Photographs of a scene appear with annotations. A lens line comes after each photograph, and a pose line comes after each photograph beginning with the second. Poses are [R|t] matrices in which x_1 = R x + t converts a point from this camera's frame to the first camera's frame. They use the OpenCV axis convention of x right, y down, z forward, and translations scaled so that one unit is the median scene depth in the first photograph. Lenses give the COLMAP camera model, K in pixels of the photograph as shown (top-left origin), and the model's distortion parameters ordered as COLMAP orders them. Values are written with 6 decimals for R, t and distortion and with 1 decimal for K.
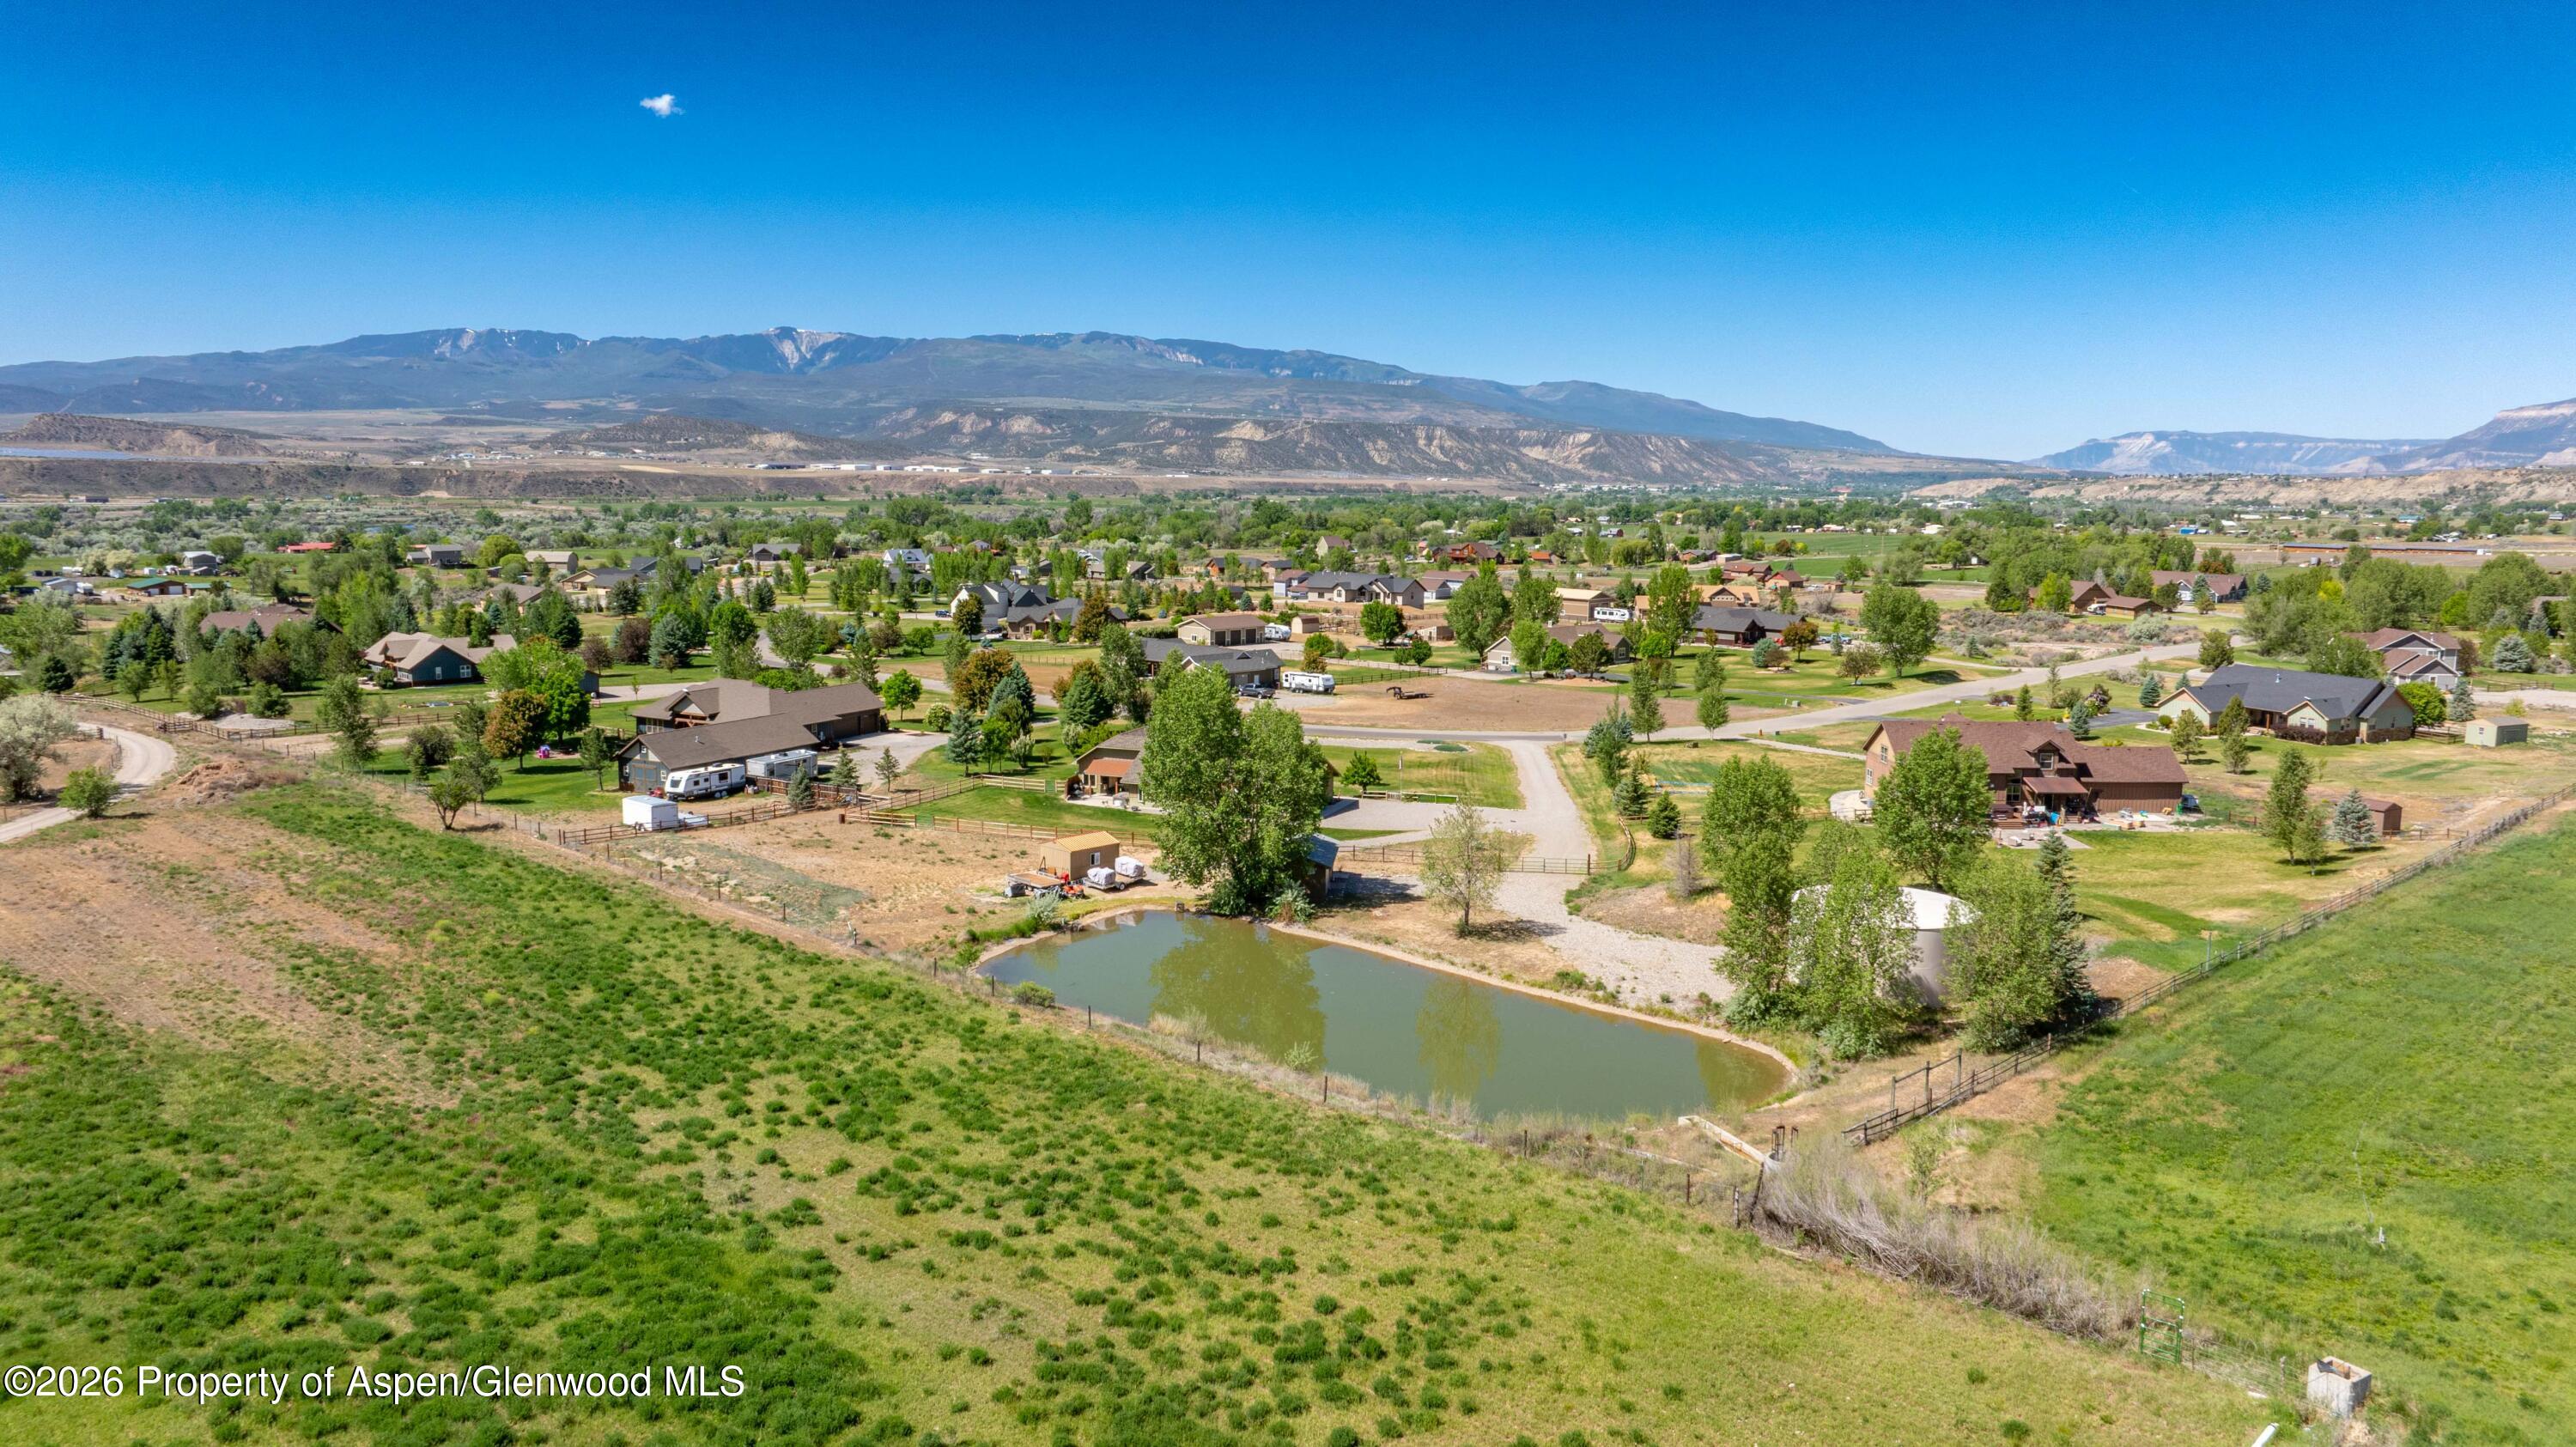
lens RADIAL K [[1820.8, 0, 1288.8], [0, 1820.8, 723.2], [0, 0, 1]] dist [0.003955, 0.001921]
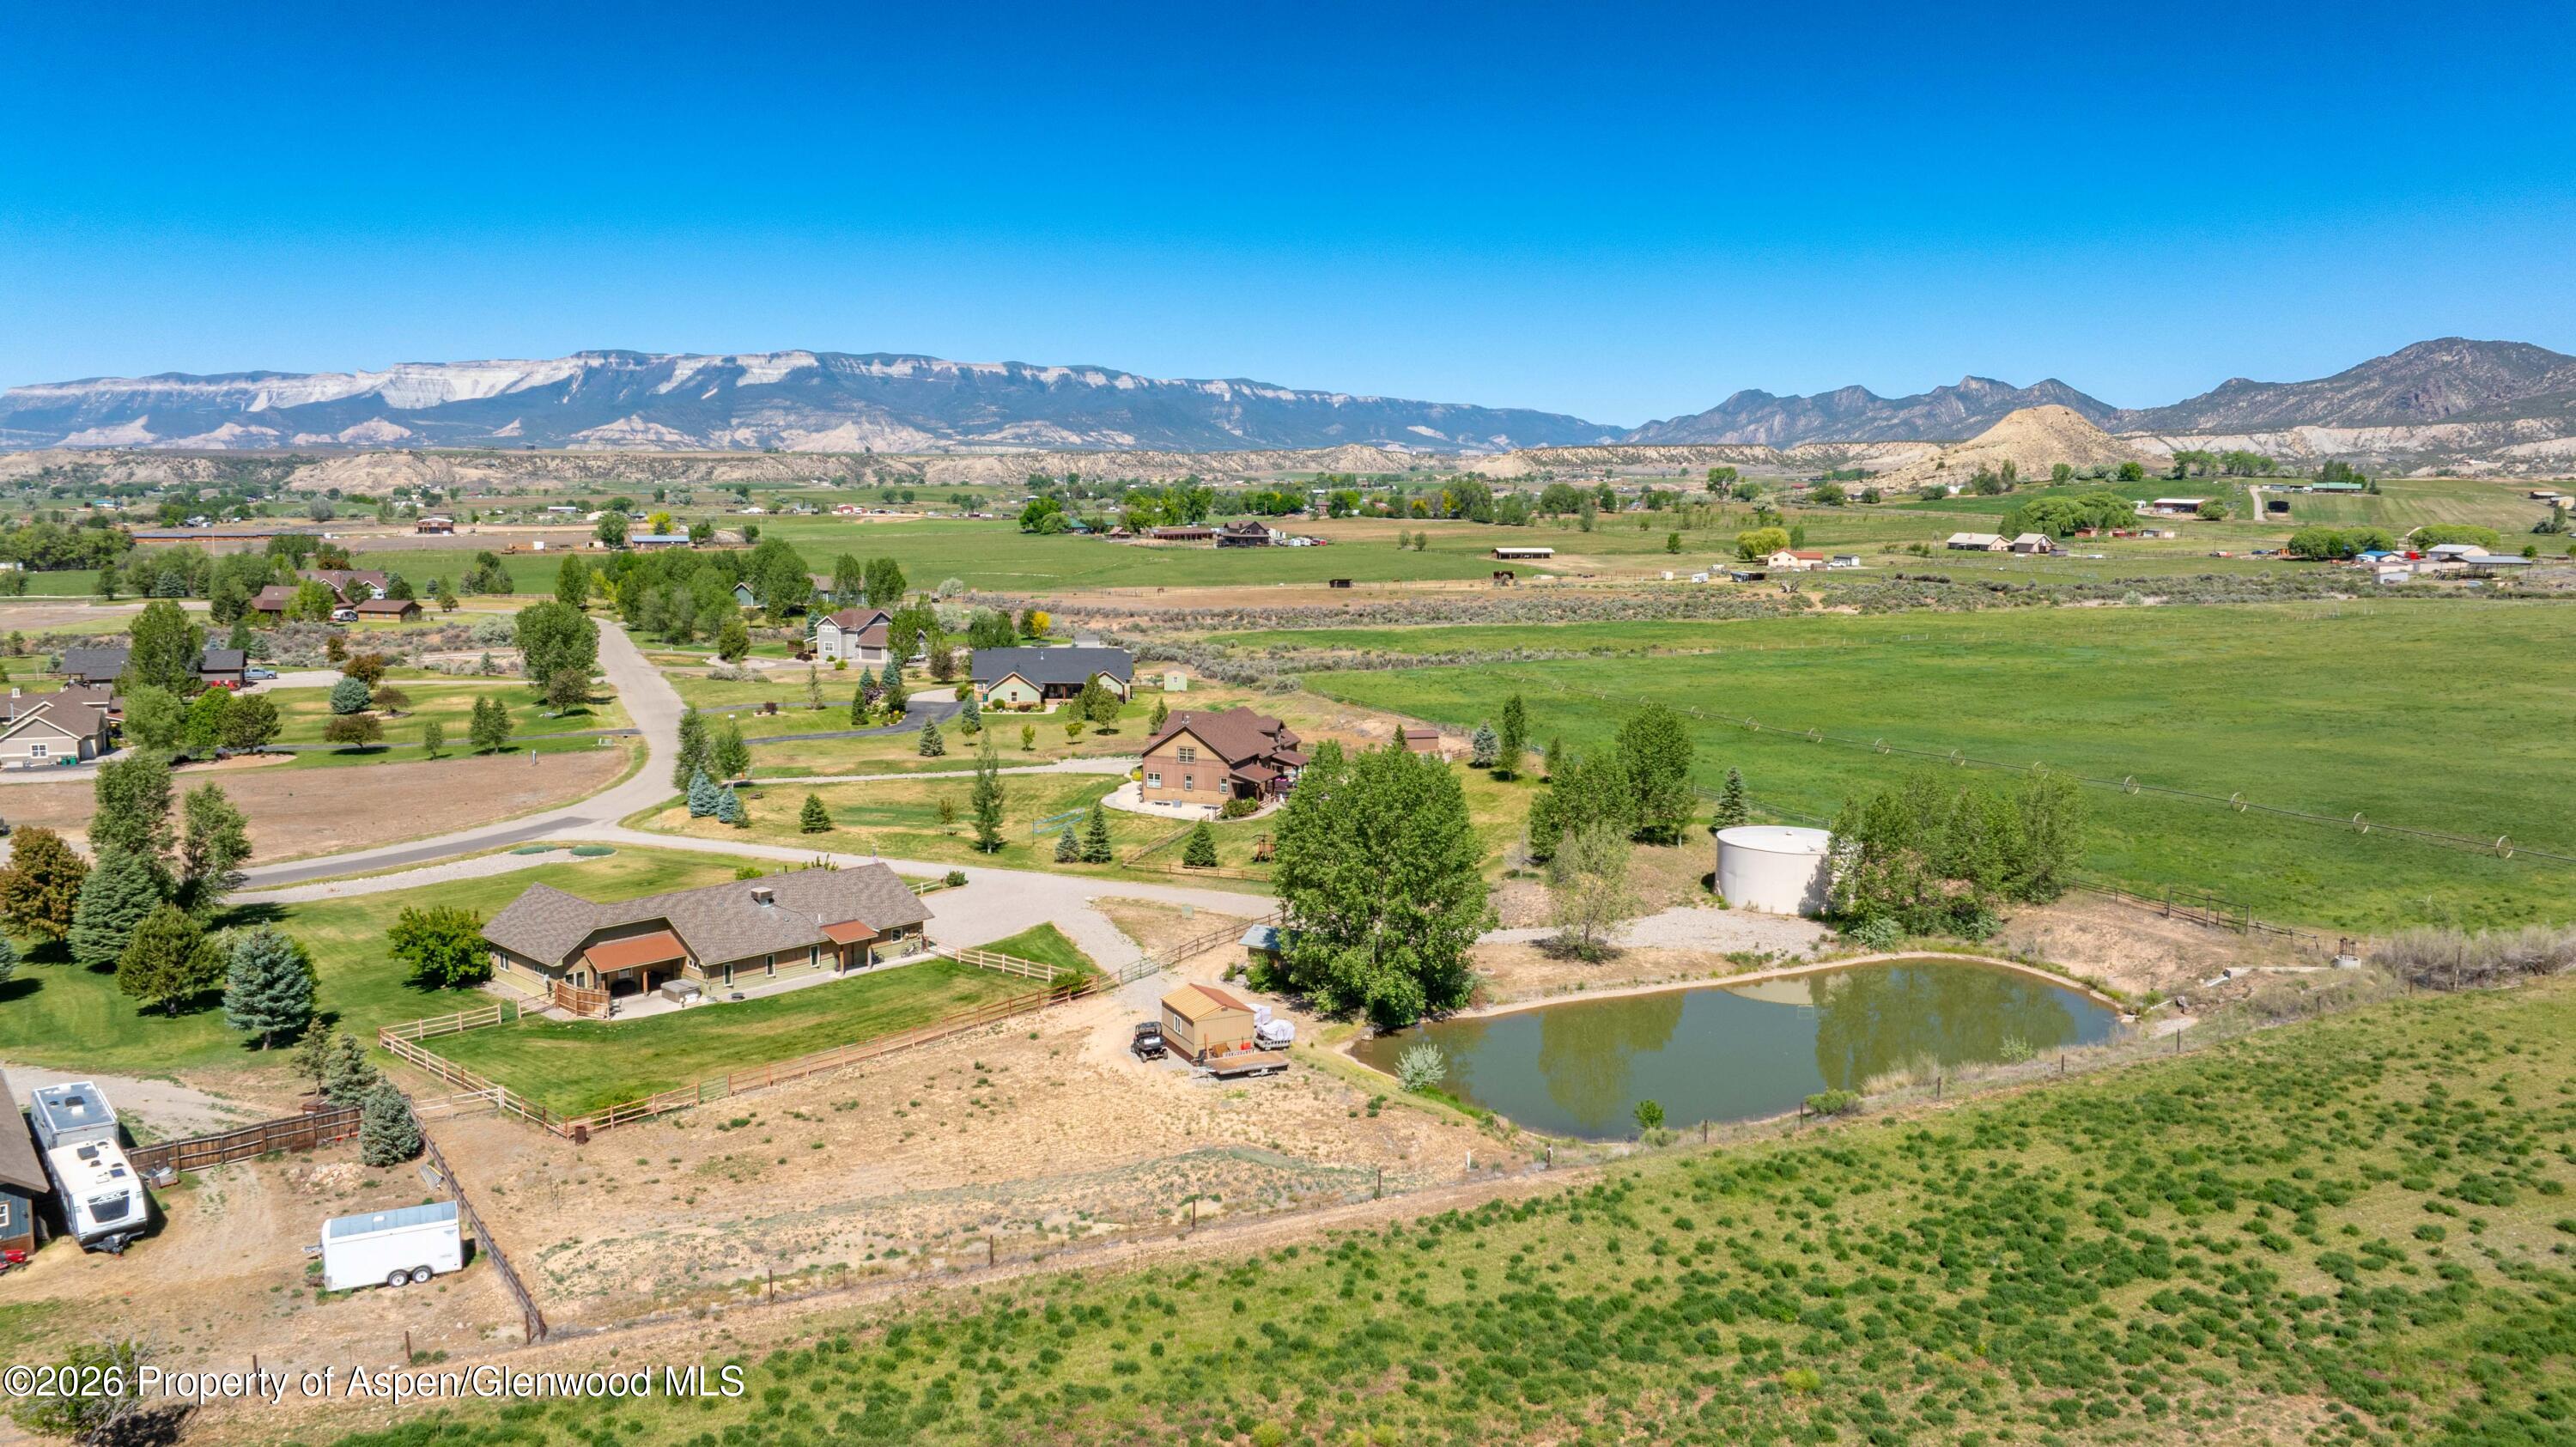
lens RADIAL K [[1820.8, 0, 1291.3], [0, 1820.8, 721.4], [0, 0, 1]] dist [0.003955, 0.001921]
pose [[0.337570, -0.132420, 0.931940, -0.865752], [0.121629, 0.987892, 0.096314, -0.131662], [-0.933409, 0.080839, 0.349588, 0.751517]]
